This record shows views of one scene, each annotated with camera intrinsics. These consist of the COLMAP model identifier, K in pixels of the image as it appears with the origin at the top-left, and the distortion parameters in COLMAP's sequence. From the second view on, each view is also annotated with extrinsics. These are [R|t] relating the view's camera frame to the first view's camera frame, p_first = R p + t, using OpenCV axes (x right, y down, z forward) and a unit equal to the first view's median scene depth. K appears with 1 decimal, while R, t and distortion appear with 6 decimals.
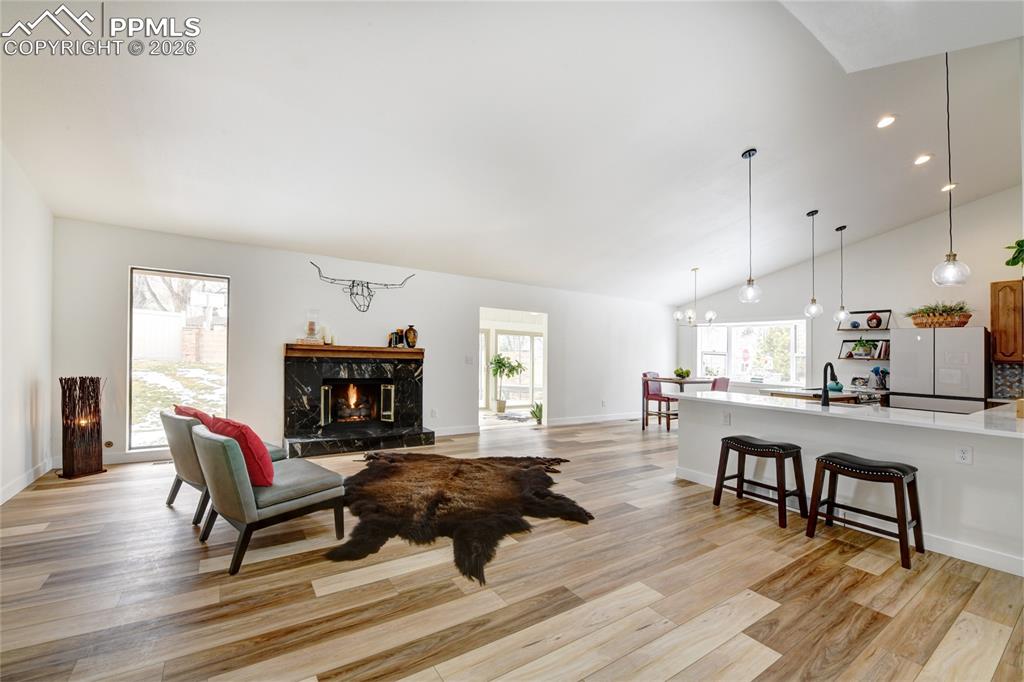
lens RADIAL K [[427.2, 0, 515.3], [0, 427.2, 356.1], [0, 0, 1]] dist [-0.018113, -0.000262]
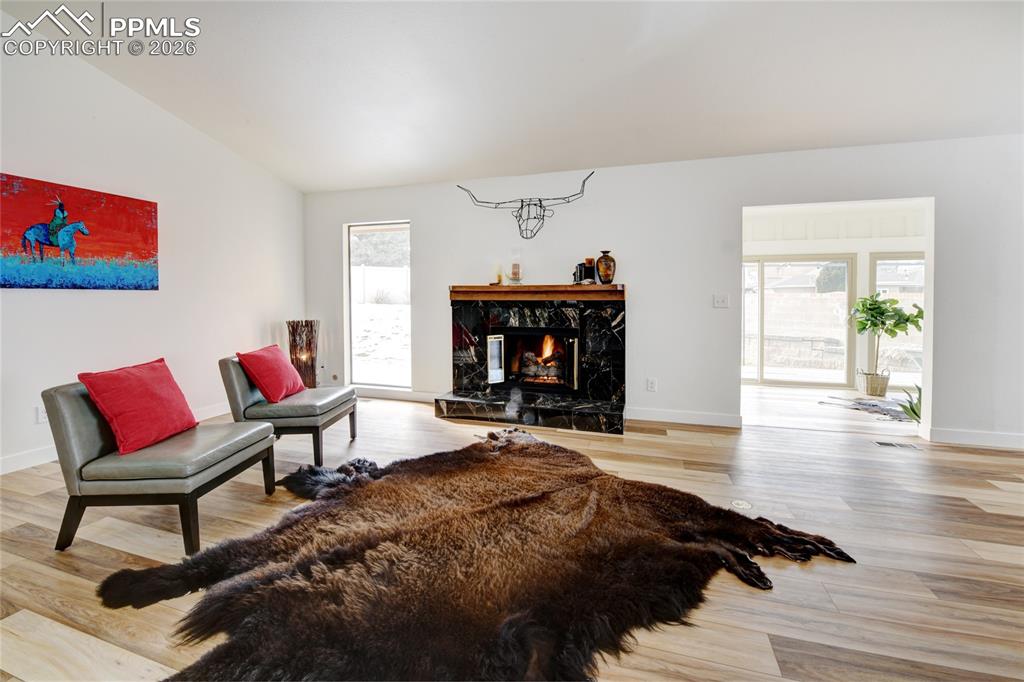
lens RADIAL K [[426.3, 0, 502.6], [0, 426.3, 321.6], [0, 0, 1]] dist [-0.016646, -0.000668]
pose [[0.607560, 0.009995, -0.794211, 0.221161], [0.013923, 0.999633, 0.023231, 0.024733], [0.794152, -0.025172, 0.607198, 0.521219]]
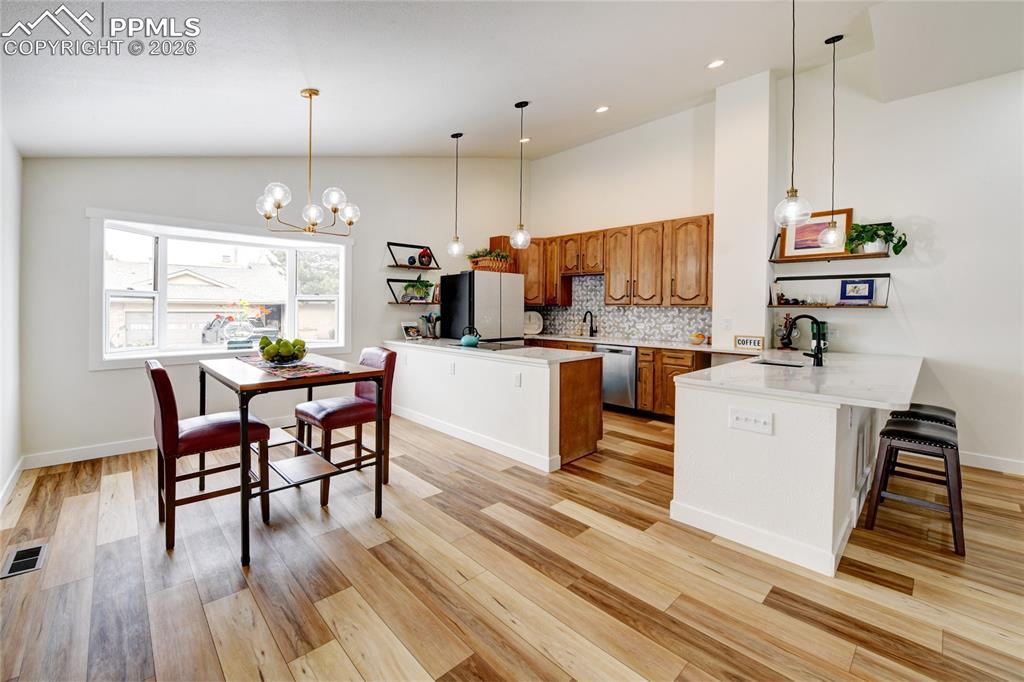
lens RADIAL K [[416.8, 0, 511.6], [0, 416.8, 305.1], [0, 0, 1]] dist [-0.016468, -0.000550]
pose [[-0.155878, -0.028920, 0.987353, 0.003348], [-0.007804, 0.999576, 0.028046, -0.018283], [-0.987746, -0.003333, -0.156037, 1.219191]]
